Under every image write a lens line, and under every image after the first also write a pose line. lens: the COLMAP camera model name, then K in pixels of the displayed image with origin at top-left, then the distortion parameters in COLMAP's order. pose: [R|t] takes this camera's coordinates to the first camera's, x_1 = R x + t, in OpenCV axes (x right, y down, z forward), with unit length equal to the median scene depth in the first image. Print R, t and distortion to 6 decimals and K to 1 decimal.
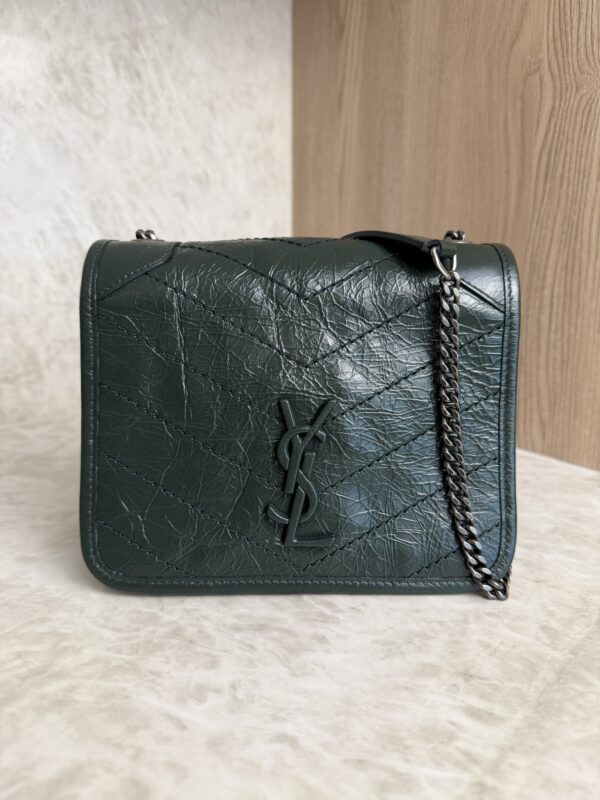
lens RADIAL K [[598.6, 0, 300.0], [0, 598.6, 400.0], [0, 0, 1]] dist [-0.050674, 0.023754]
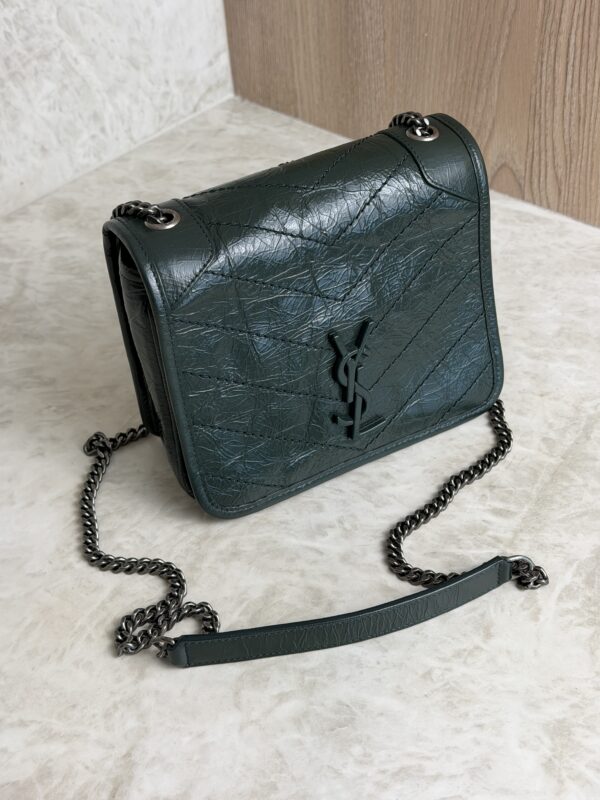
lens RADIAL K [[1169.6, 0, 298.8], [0, 1169.6, 400.8], [0, 0, 1]] dist [0.257519, -0.753532]
pose [[0.981151, -0.168745, 0.094167, -0.436565], [0.107730, 0.882192, 0.458401, -1.140618], [-0.160427, -0.439616, 0.883743, -1.450776]]
